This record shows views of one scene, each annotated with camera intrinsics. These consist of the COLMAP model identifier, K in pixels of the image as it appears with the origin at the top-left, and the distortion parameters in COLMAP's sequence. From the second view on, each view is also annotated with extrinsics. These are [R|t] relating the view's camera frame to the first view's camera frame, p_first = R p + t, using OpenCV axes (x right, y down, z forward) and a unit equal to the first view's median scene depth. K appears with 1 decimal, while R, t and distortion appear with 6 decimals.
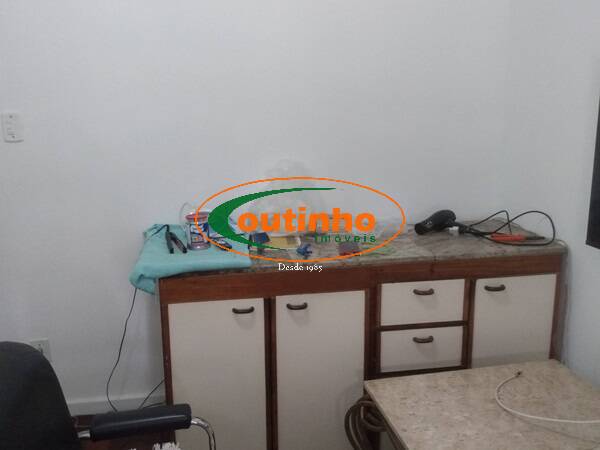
lens RADIAL K [[555.0, 0, 300.0], [0, 555.0, 225.0], [0, 0, 1]] dist [0.106111, -0.246943]
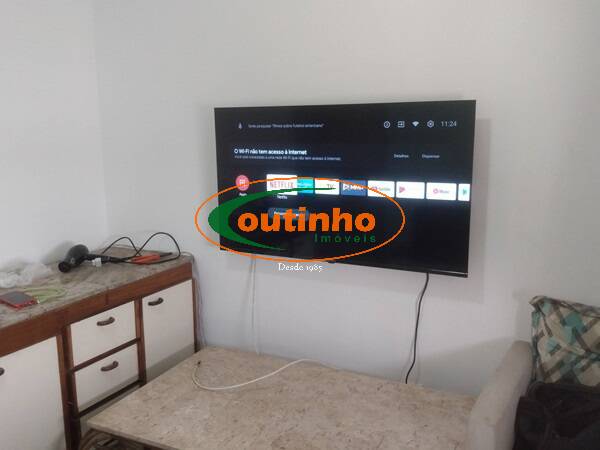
lens RADIAL K [[555.0, 0, 300.0], [0, 555.0, 225.0], [0, 0, 1]] dist [0.106111, -0.246943]
pose [[0.612598, -0.136034, 0.778600, -0.347979], [0.174741, 0.984012, 0.034437, -0.032173], [-0.770837, 0.114958, 0.626575, 0.028441]]
